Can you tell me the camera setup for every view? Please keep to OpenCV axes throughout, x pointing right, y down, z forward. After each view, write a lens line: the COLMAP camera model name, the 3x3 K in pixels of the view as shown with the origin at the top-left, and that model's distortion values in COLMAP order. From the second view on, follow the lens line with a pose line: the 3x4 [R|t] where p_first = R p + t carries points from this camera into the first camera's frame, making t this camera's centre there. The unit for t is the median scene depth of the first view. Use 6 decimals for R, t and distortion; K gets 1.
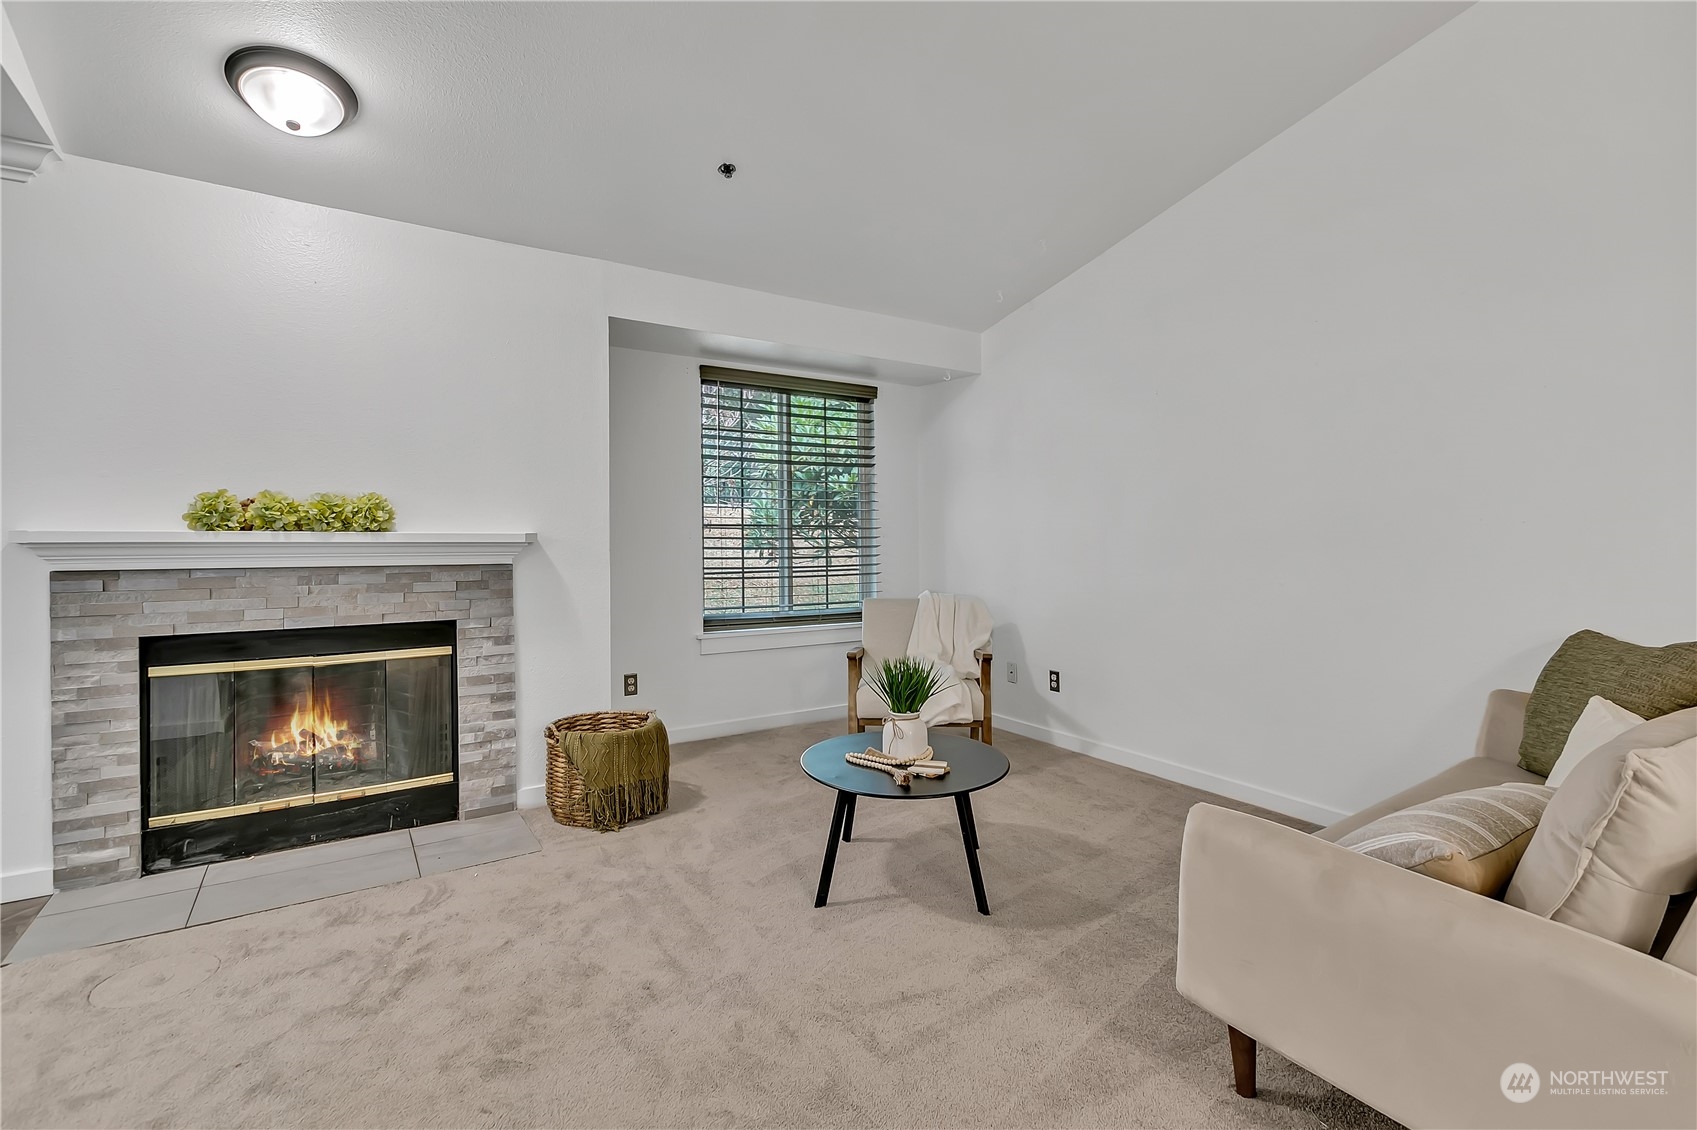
lens RADIAL K [[781.7, 0, 898.8], [0, 781.7, 525.8], [0, 0, 1]] dist [0.015485, -0.006892]
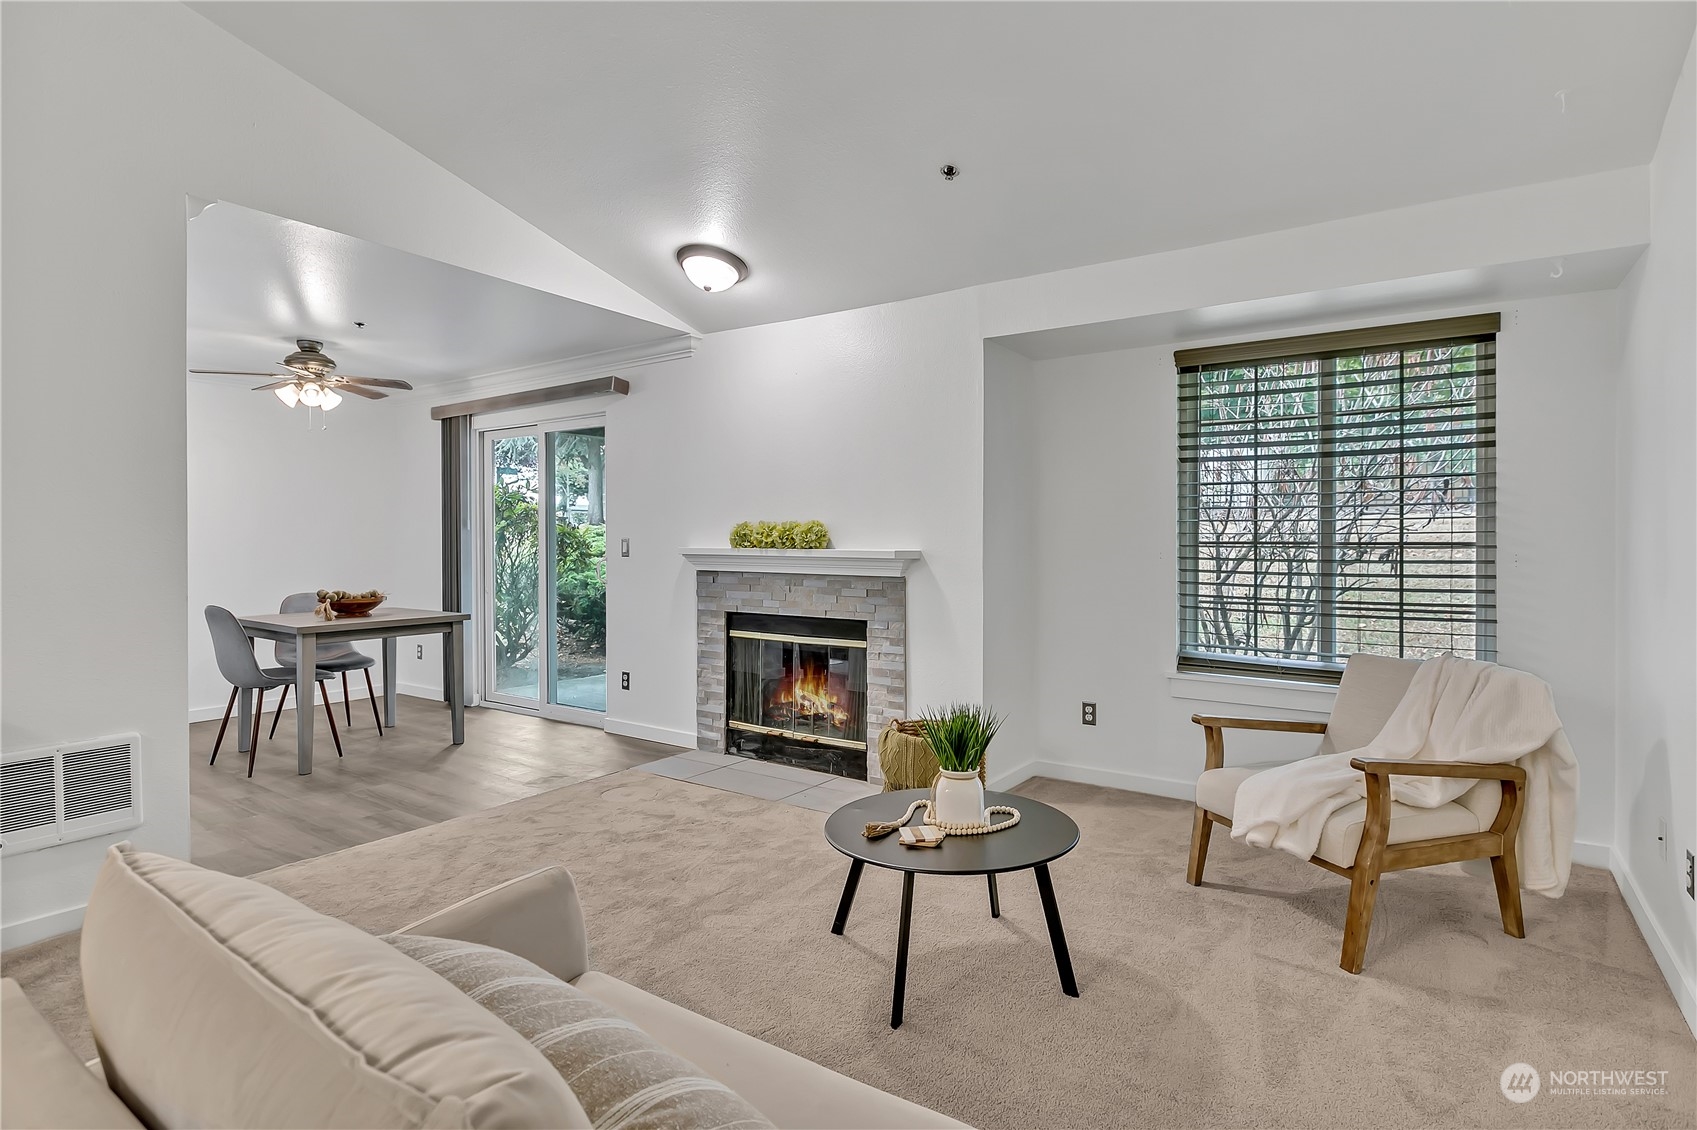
lens RADIAL K [[869.6, 0, 851.3], [0, 869.6, 556.6], [0, 0, 1]] dist [0.001427, -0.001868]
pose [[0.353072, 0.010037, -0.935542, 0.785121], [0.001064, 0.999938, 0.011129, 0.004533], [0.935596, -0.004925, 0.353039, 0.548753]]
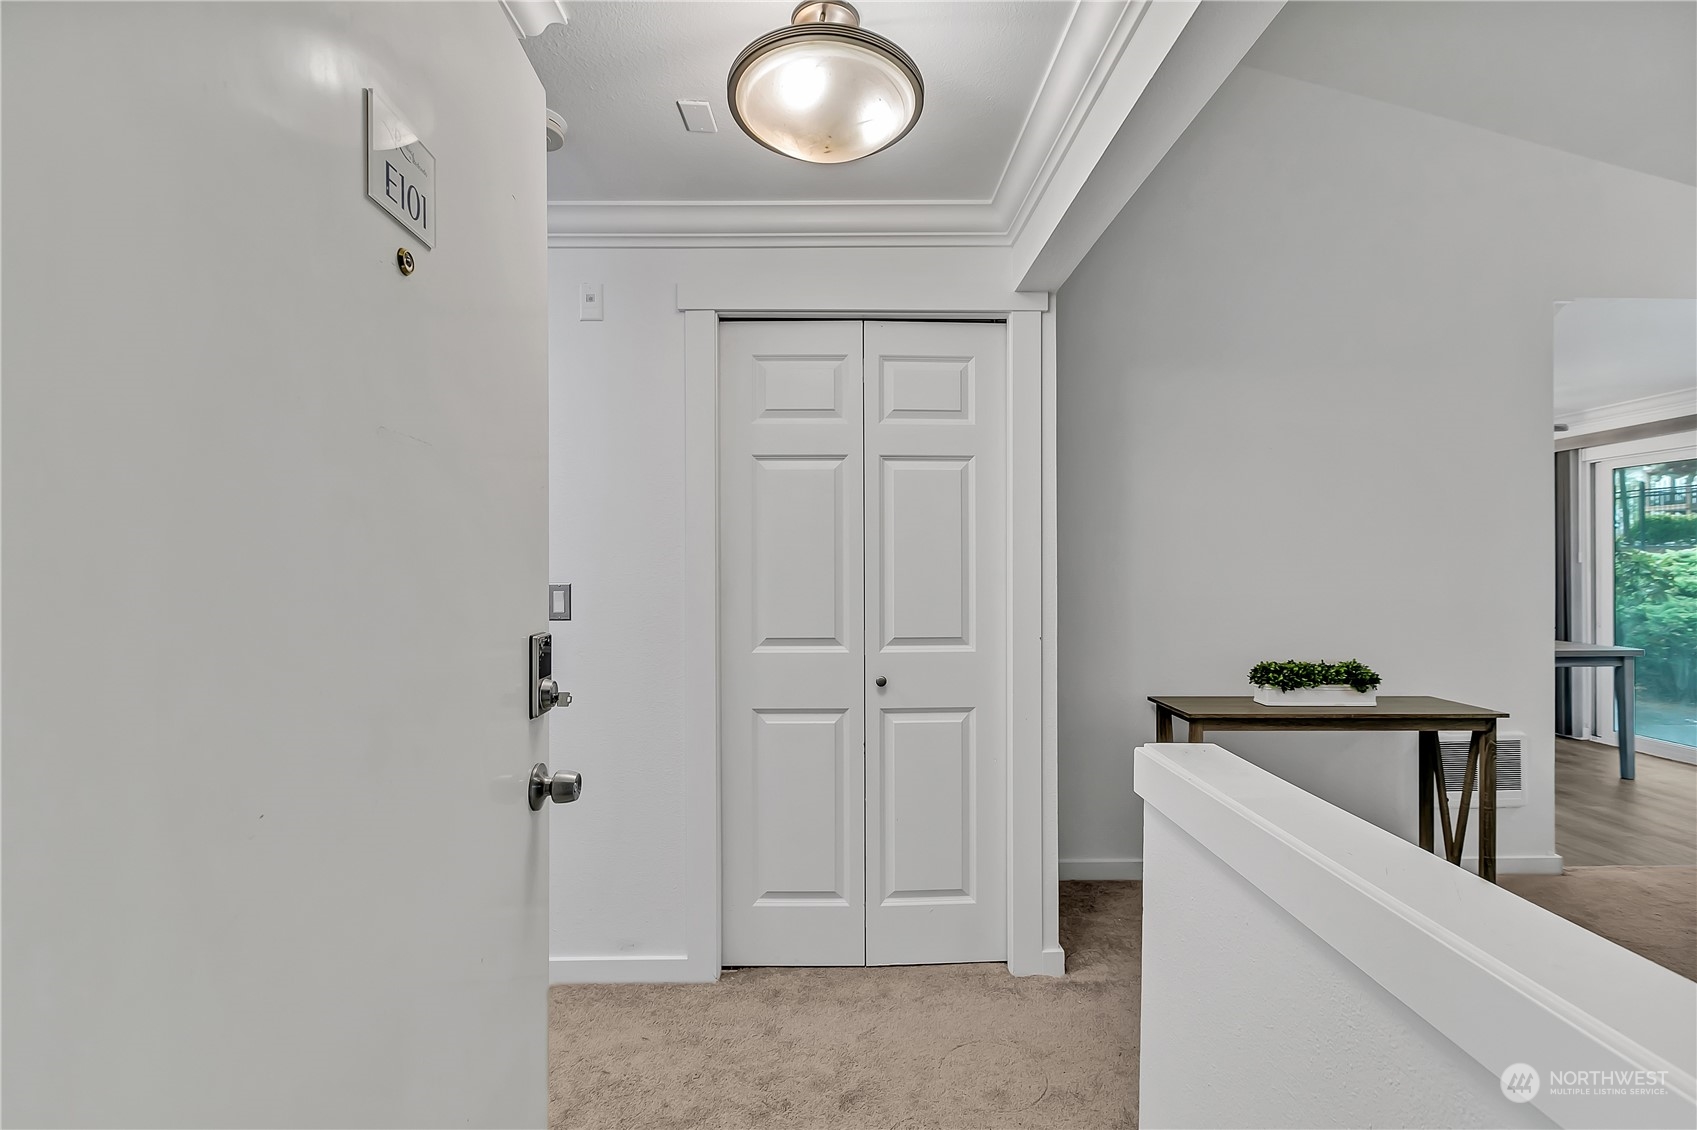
lens RADIAL K [[781.7, 0, 850.4], [0, 781.7, 574.3], [0, 0, 1]] dist [0.015485, -0.006892]
pose [[-0.530519, 0.004061, -0.847664, 1.056301], [0.001927, 0.999992, 0.003585, -0.020530], [0.847671, 0.000268, -0.530522, -0.083412]]
